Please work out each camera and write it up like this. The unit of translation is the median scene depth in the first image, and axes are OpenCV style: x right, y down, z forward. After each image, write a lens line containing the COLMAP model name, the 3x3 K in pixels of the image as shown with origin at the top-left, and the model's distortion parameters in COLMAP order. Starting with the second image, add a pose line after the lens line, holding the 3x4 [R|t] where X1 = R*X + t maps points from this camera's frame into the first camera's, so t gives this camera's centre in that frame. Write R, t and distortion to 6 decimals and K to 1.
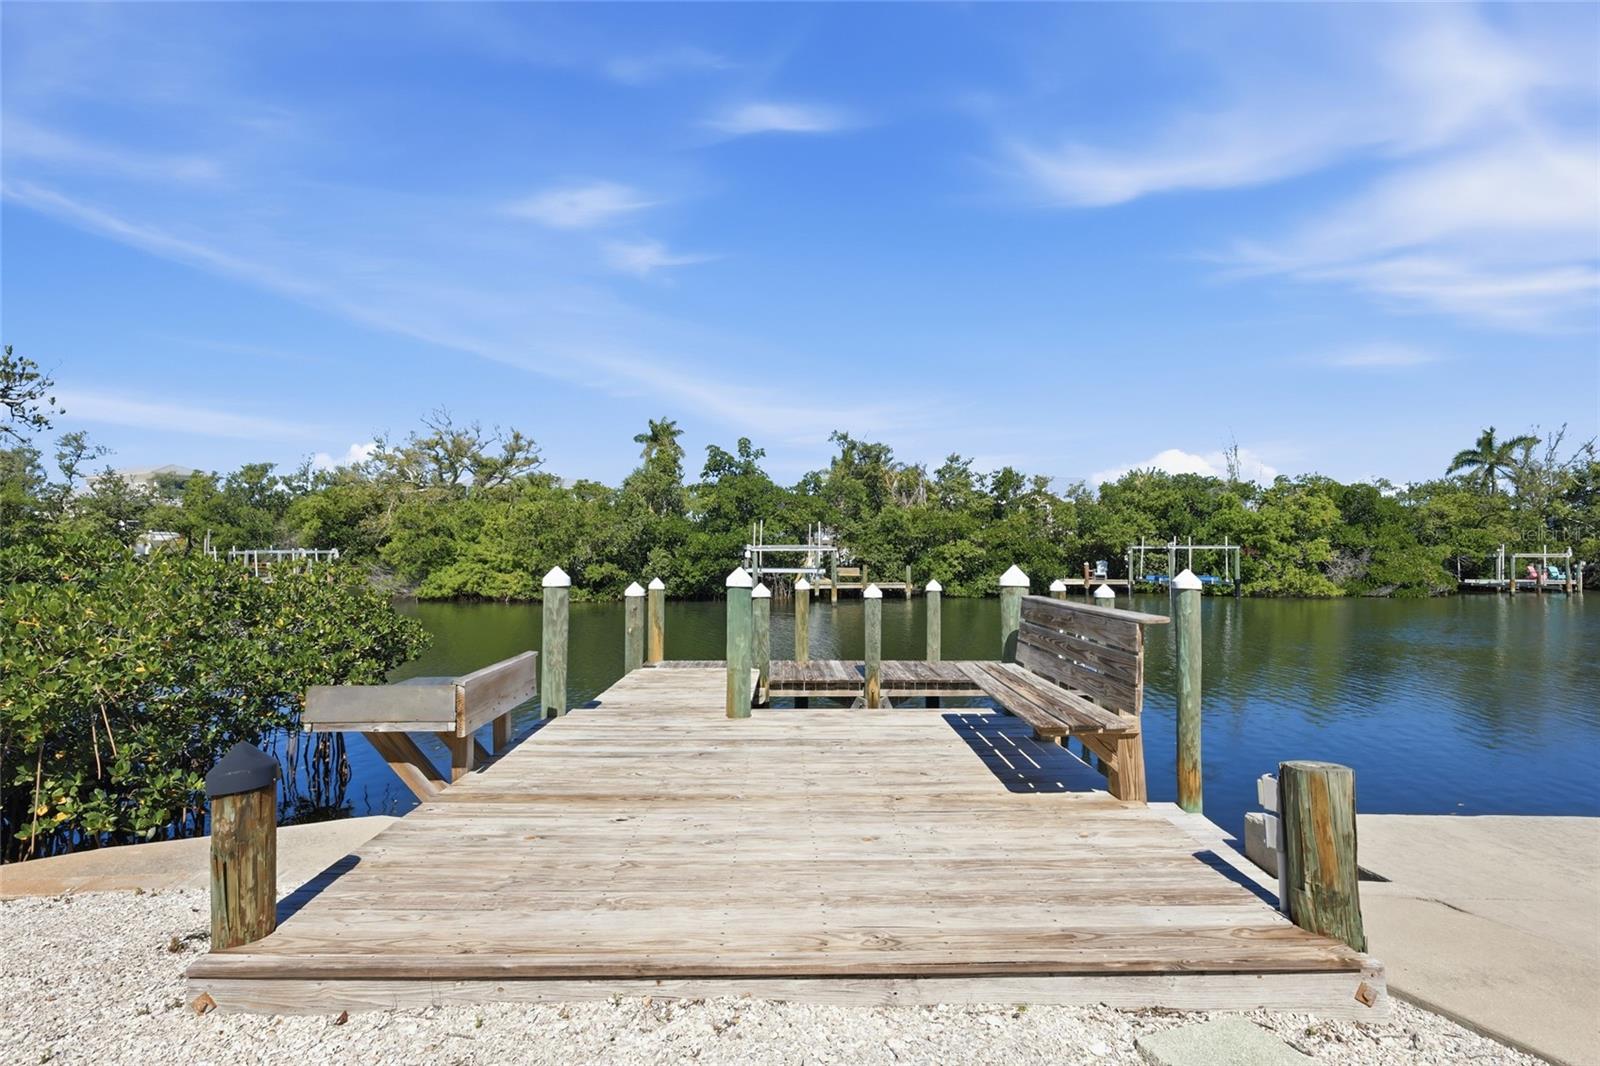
lens RADIAL K [[723.4, 0, 799.1], [0, 723.4, 532.8], [0, 0, 1]] dist [0.006794, -0.000769]
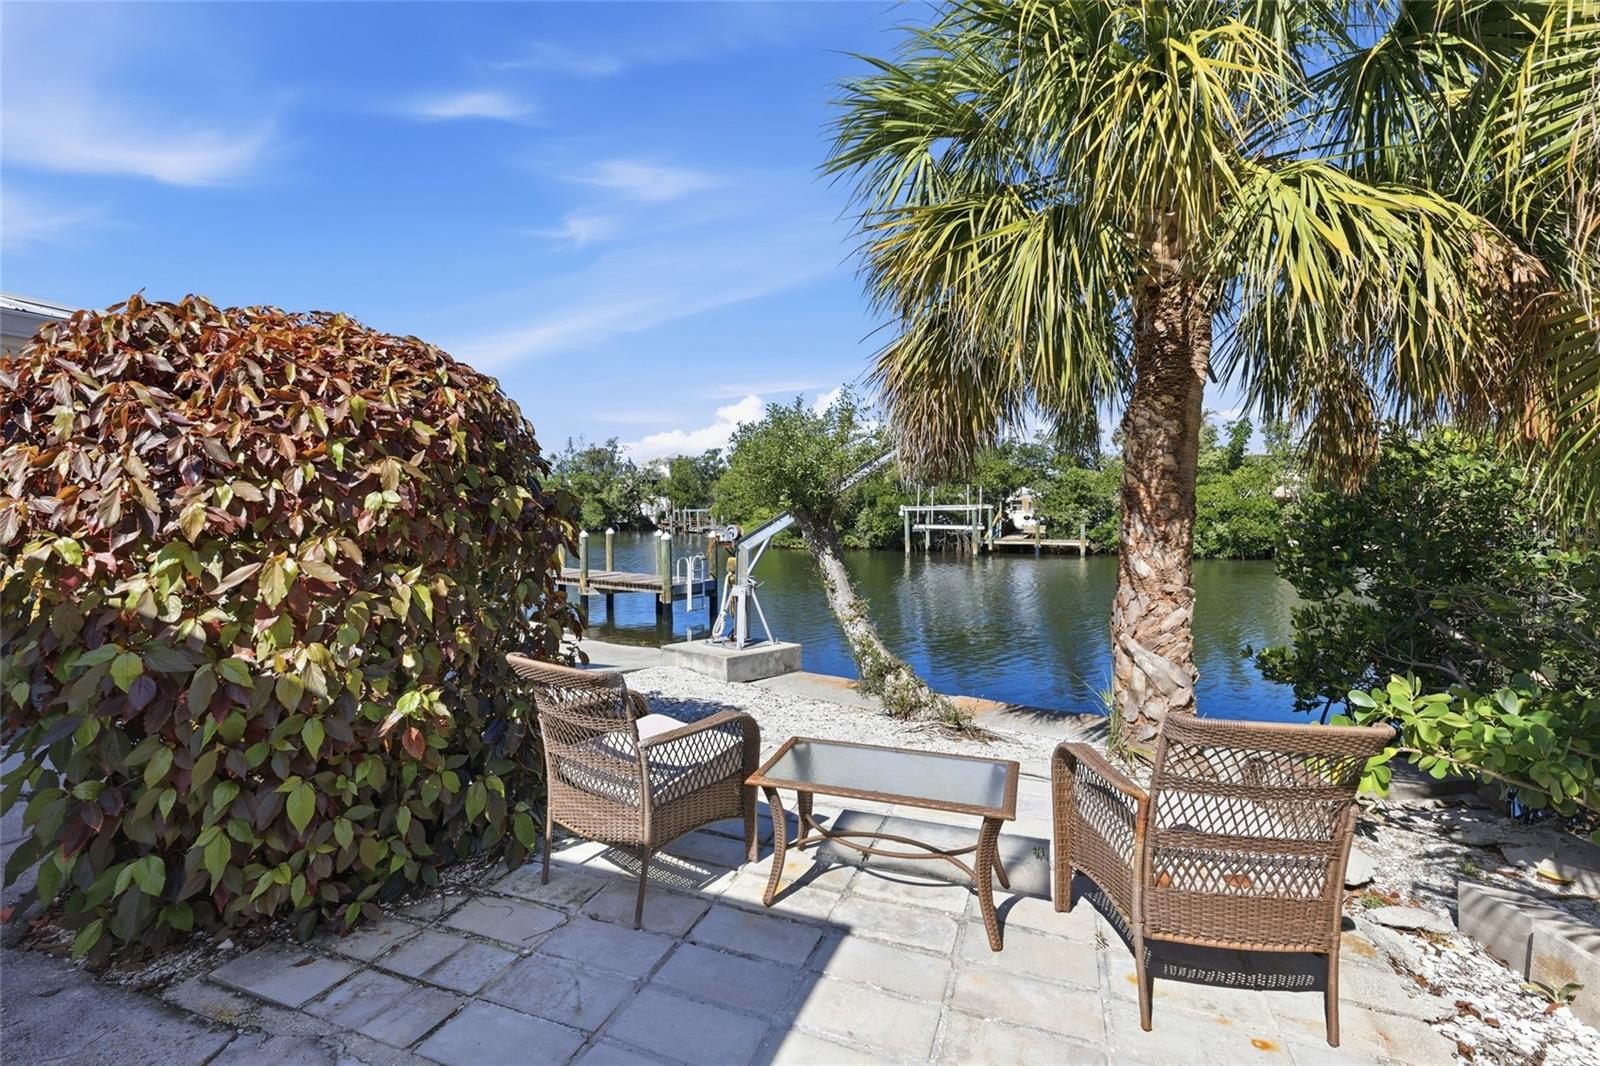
lens RADIAL K [[704.6, 0, 788.1], [0, 704.6, 521.3], [0, 0, 1]] dist [0.005414, -0.000364]
pose [[0.798518, 0.007829, -0.601920, 0.388336], [0.018891, 0.999097, 0.038055, -0.003960], [0.601674, -0.041759, 0.797649, -0.049263]]
